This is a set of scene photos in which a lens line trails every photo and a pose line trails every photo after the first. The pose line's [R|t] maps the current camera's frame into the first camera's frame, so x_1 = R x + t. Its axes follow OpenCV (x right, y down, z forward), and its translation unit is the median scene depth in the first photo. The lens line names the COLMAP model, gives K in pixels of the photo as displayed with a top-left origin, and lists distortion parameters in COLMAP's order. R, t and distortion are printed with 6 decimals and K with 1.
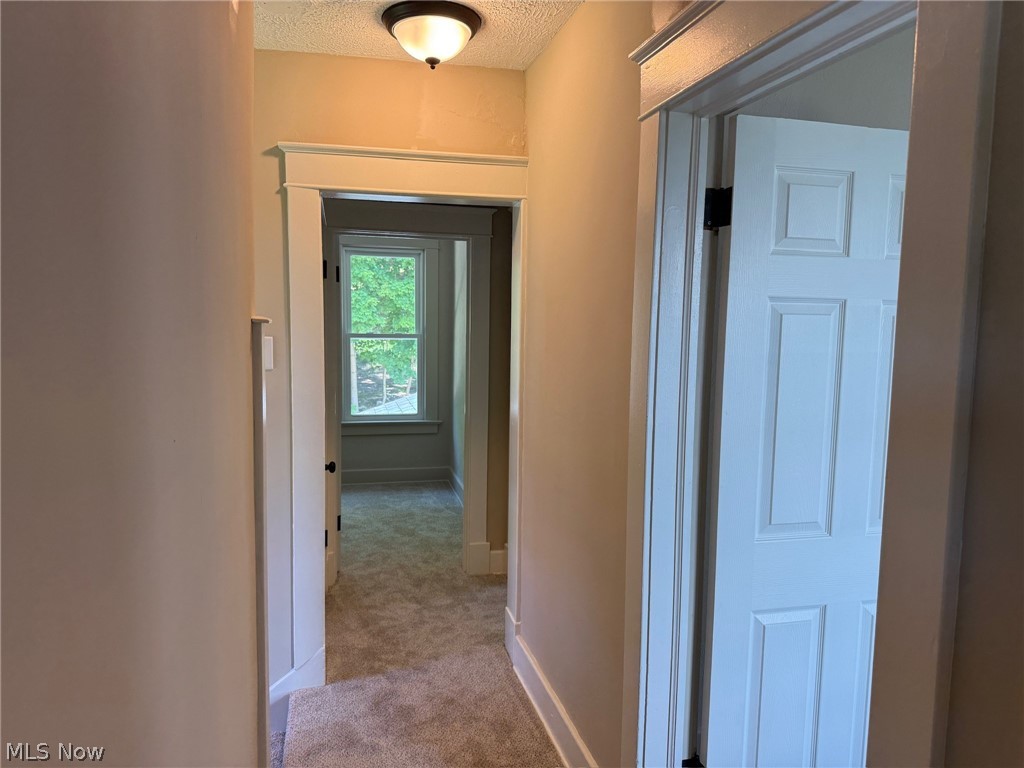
lens RADIAL K [[721.4, 0, 512.5], [0, 721.4, 384.4], [0, 0, 1]] dist [0.047138, -0.017197]
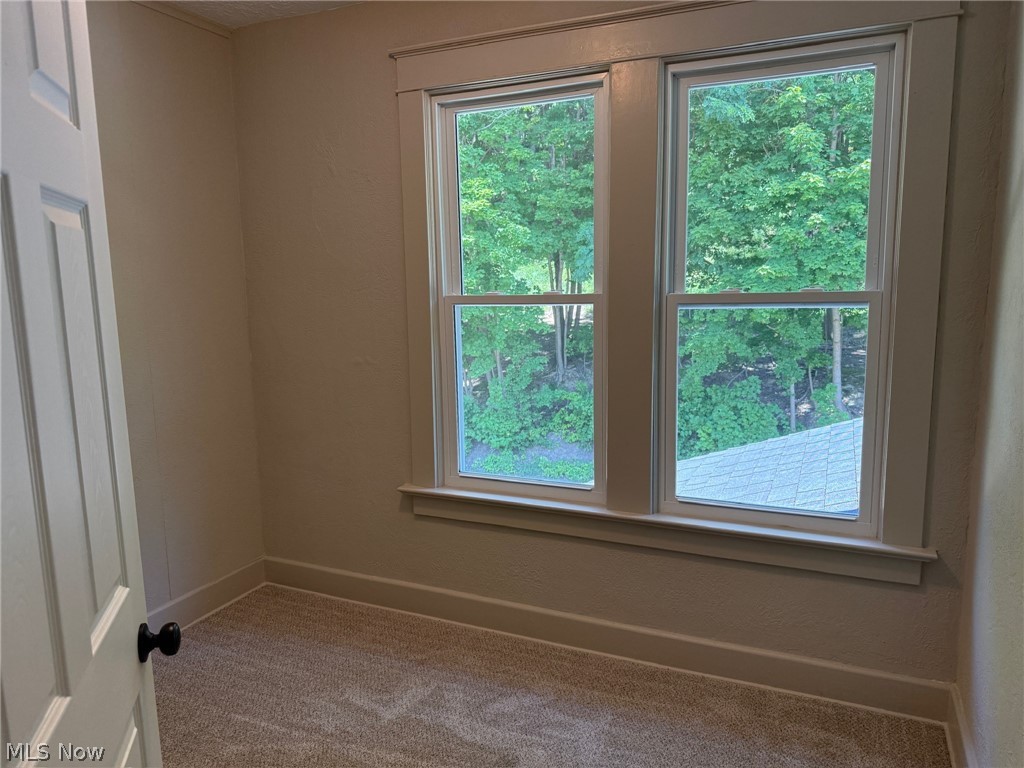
lens RADIAL K [[721.4, 0, 515.4], [0, 721.4, 376.7], [0, 0, 1]] dist [0.047138, -0.017197]
pose [[0.790390, 0.057985, -0.609853, -0.017953], [-0.030629, 0.998006, 0.055194, -0.015434], [0.611838, -0.024945, 0.790590, 0.219841]]
